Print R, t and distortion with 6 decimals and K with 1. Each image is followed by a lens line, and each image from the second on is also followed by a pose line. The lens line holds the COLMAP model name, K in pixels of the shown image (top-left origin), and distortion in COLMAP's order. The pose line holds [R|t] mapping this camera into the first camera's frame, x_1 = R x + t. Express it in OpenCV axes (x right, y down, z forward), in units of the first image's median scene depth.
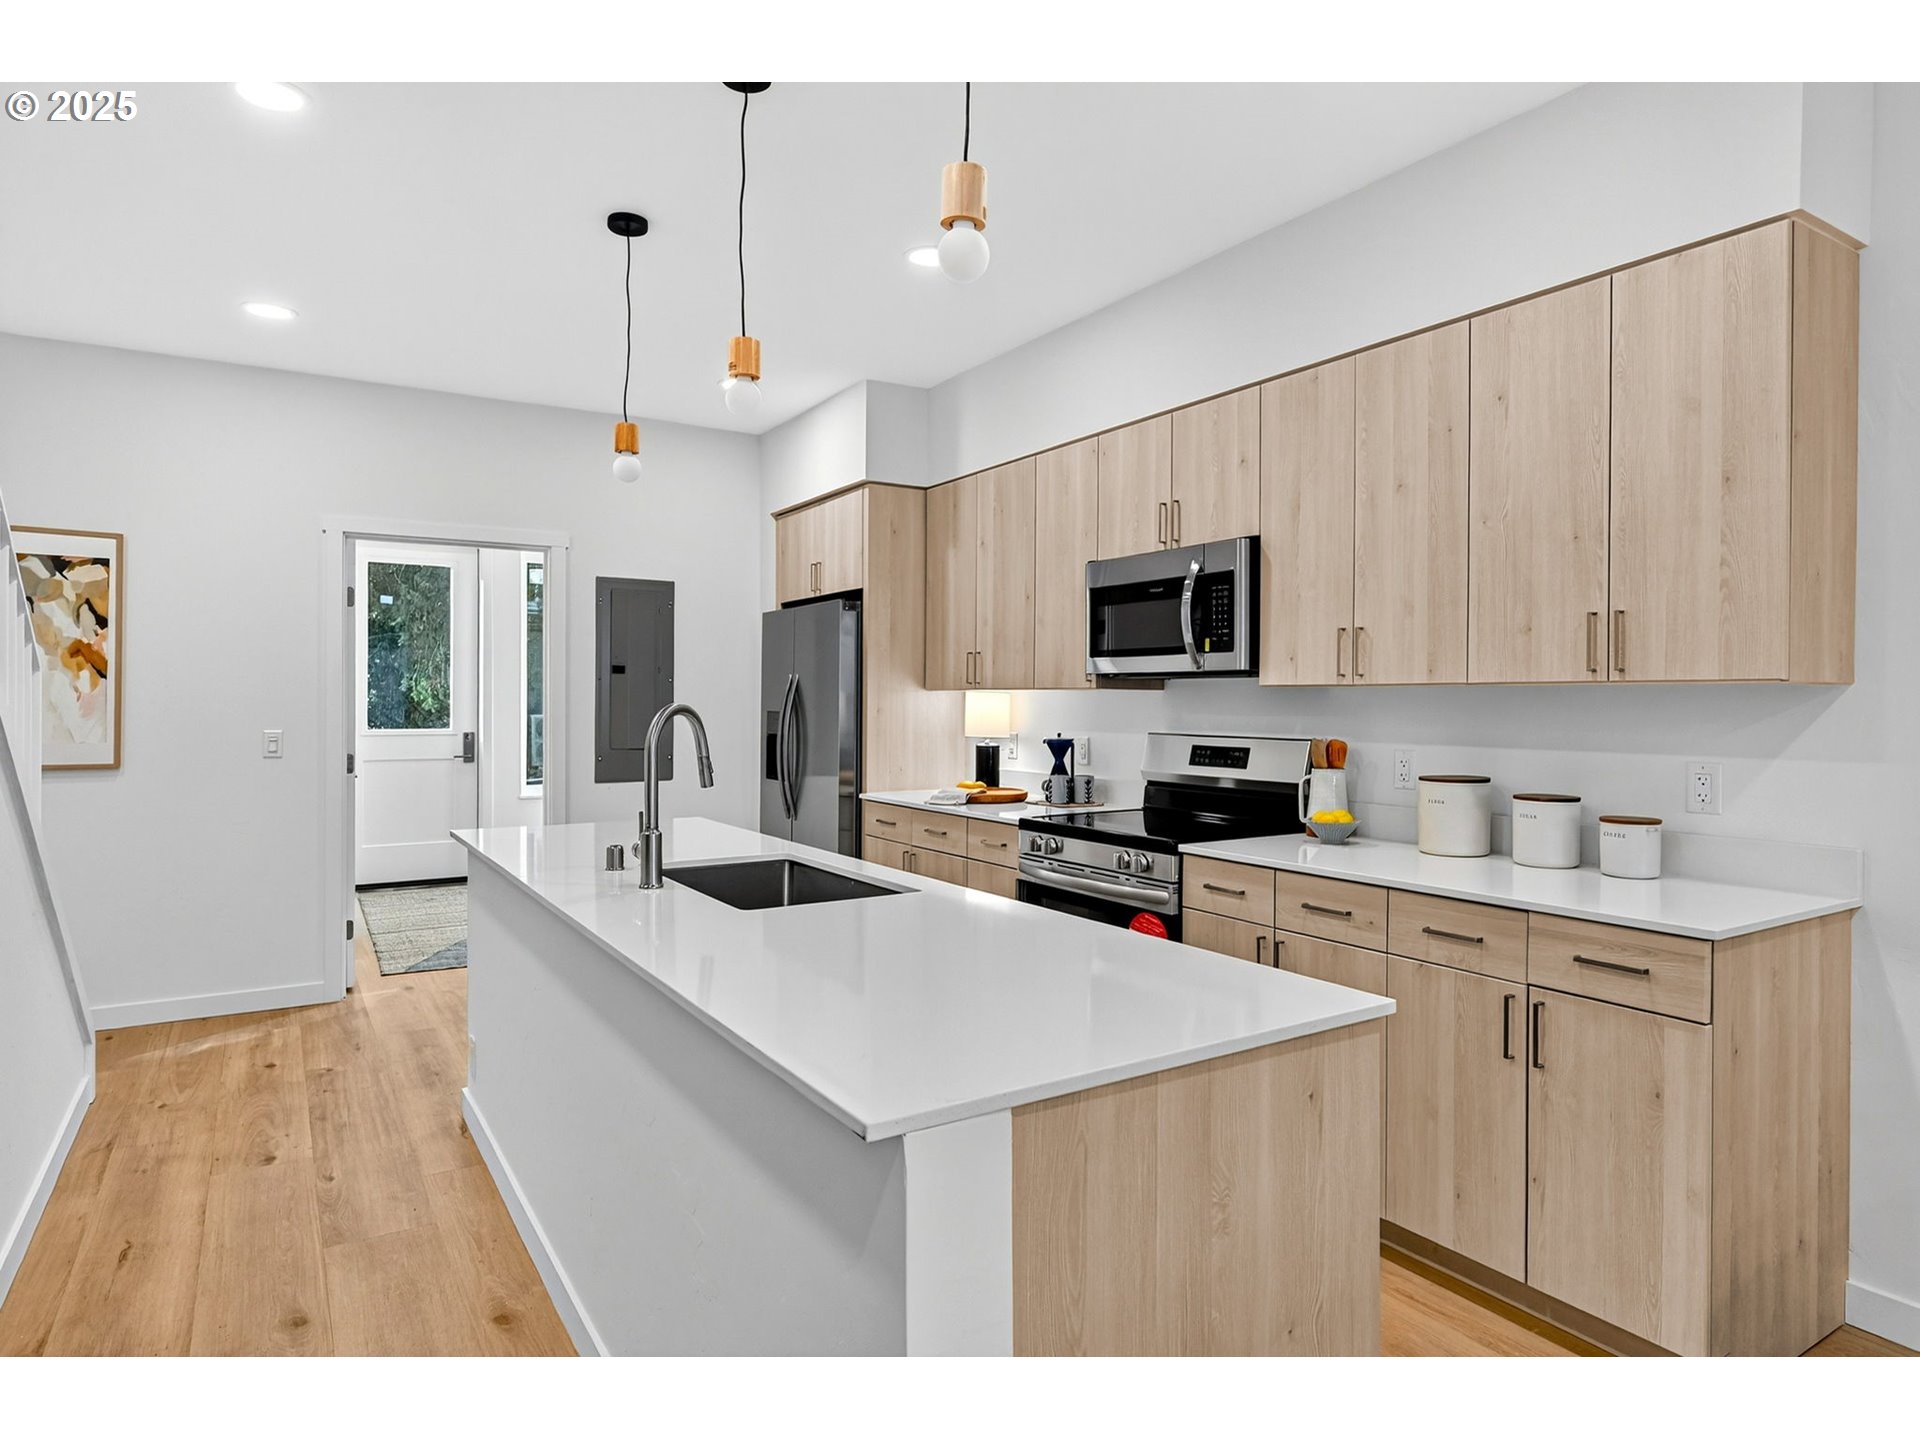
lens RADIAL K [[1107.9, 0, 960.0], [0, 1107.9, 720.0], [0, 0, 1]] dist [0.000552, -0.002831]
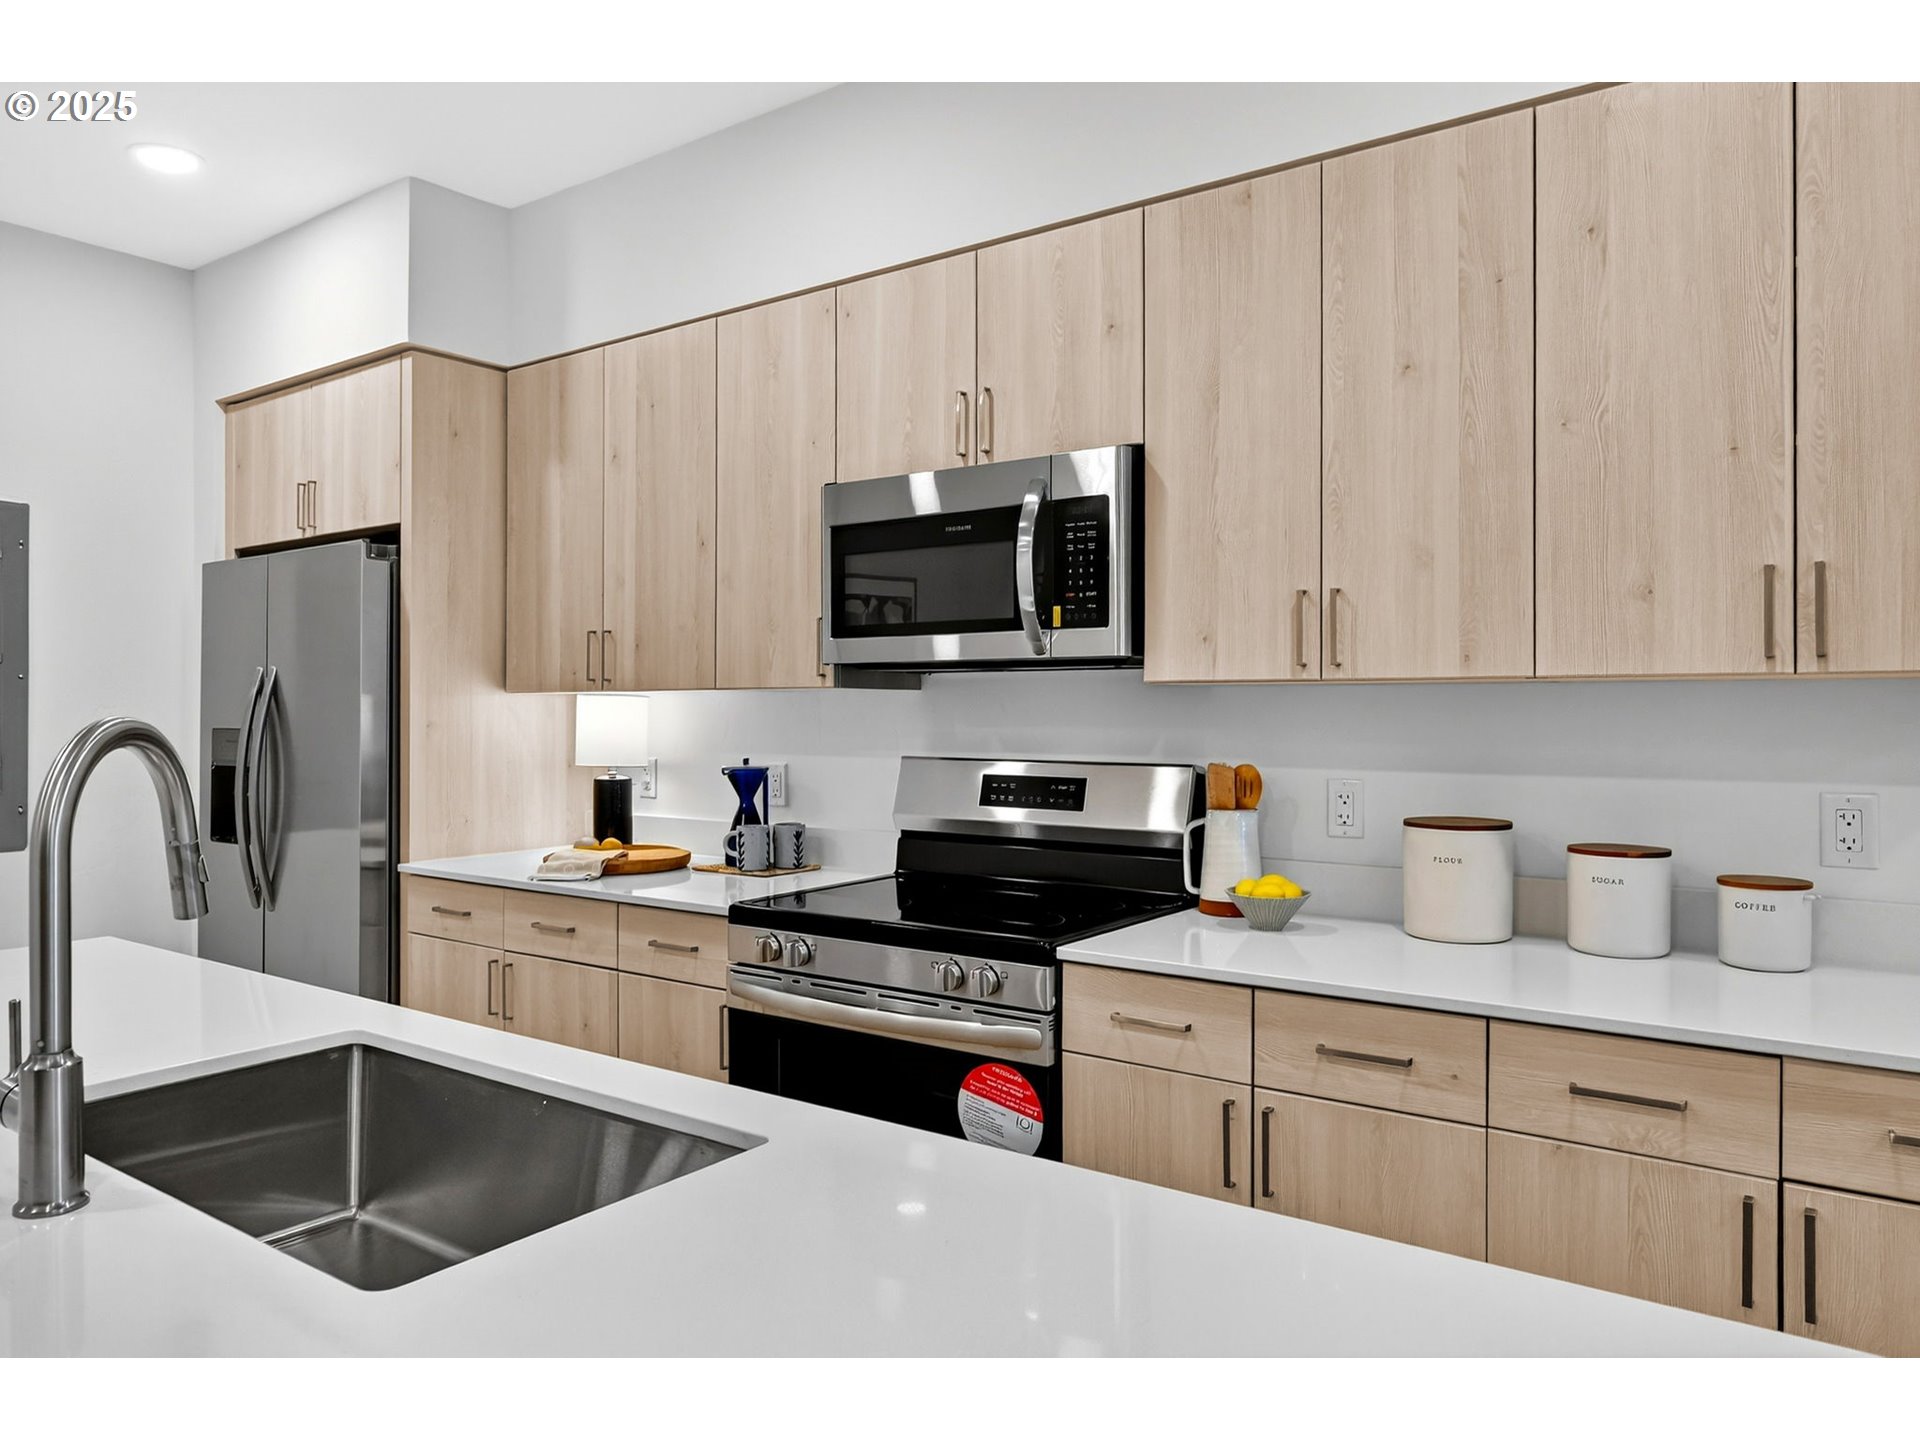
lens RADIAL K [[1300.8, 0, 907.2], [0, 1300.8, 712.8], [0, 0, 1]] dist [-0.010194, -0.000197]
pose [[0.935437, -0.004852, 0.353460, -0.101411], [0.009909, 0.999873, -0.012500, -0.004619], [-0.353354, 0.015195, 0.935366, 0.305269]]
